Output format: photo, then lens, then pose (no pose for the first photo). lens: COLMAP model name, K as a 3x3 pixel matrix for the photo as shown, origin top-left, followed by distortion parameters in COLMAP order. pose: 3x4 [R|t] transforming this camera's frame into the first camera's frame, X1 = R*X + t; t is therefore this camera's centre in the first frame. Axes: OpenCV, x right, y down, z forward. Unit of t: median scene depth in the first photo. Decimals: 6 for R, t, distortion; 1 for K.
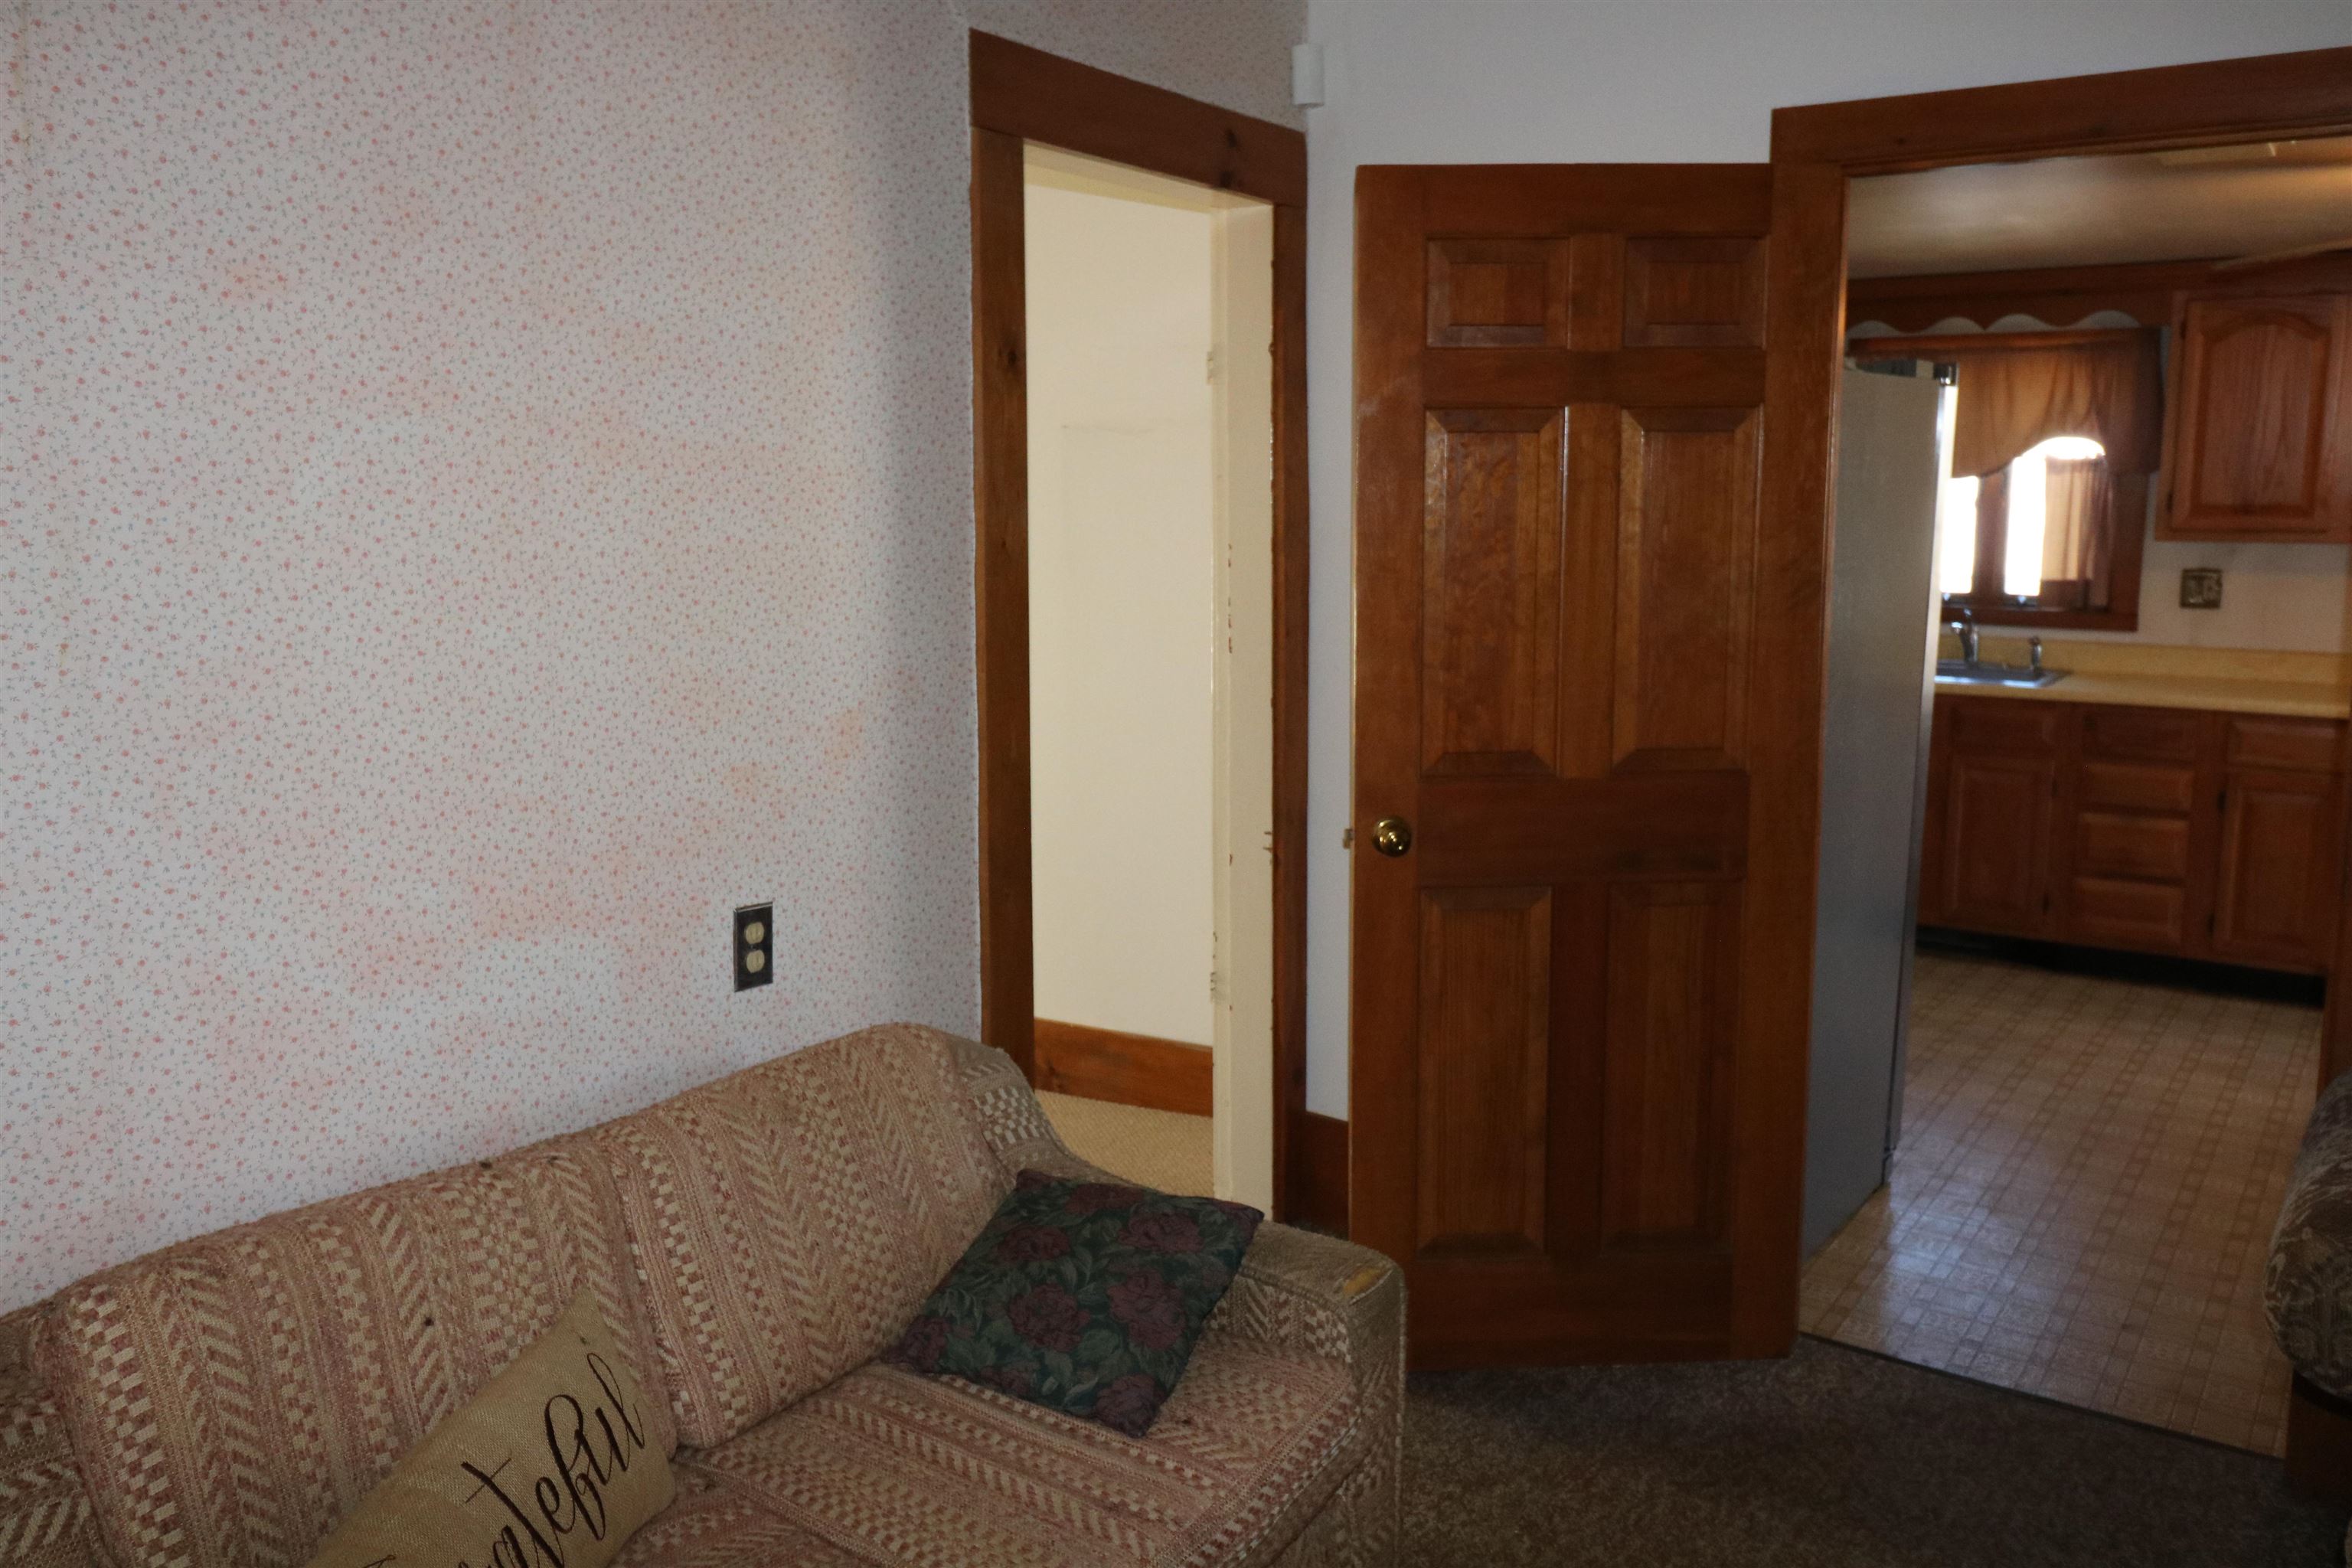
lens RADIAL K [[1851.0, 0, 1246.0], [0, 1851.0, 770.0], [0, 0, 1]] dist [0.035733, 0.005272]
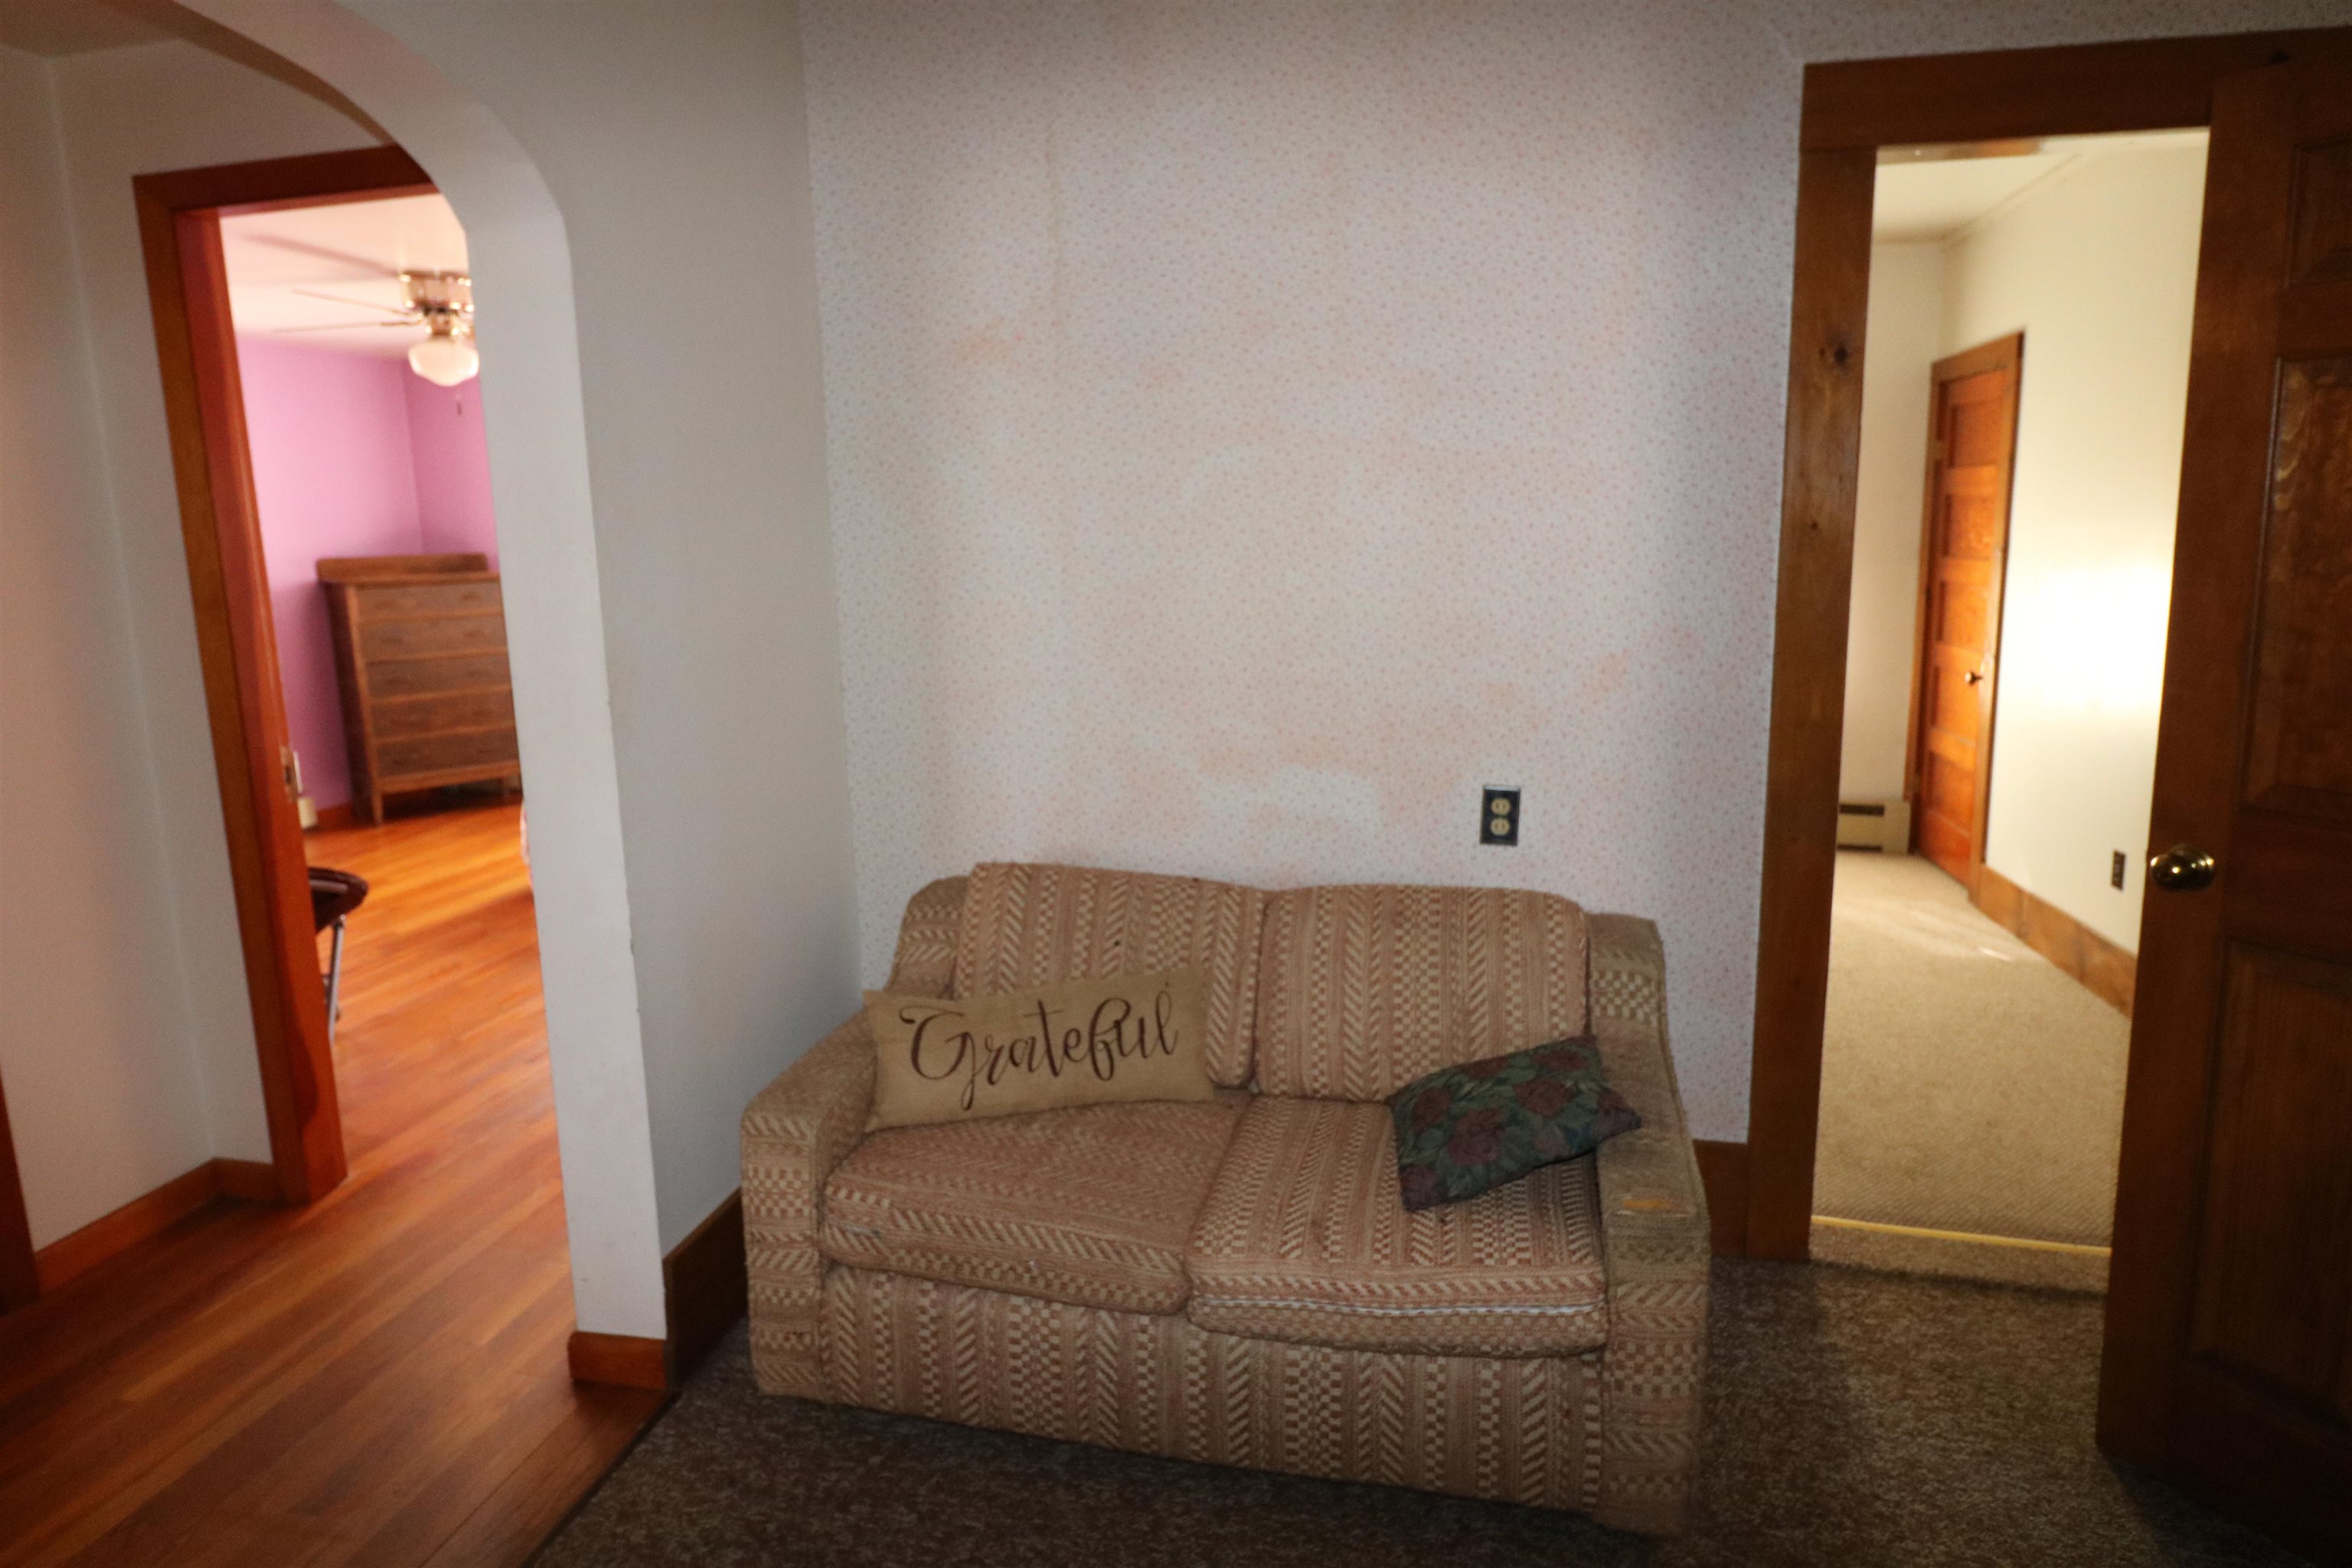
lens RADIAL K [[1425.6, 0, 1158.9], [0, 1425.6, 770.0], [0, 0, 1]] dist [0.038096, -0.001612]
pose [[0.374239, 0.162698, -0.912948, 0.679377], [-0.126867, 0.984215, 0.123393, -0.042721], [0.918613, 0.069644, 0.388972, 0.387674]]
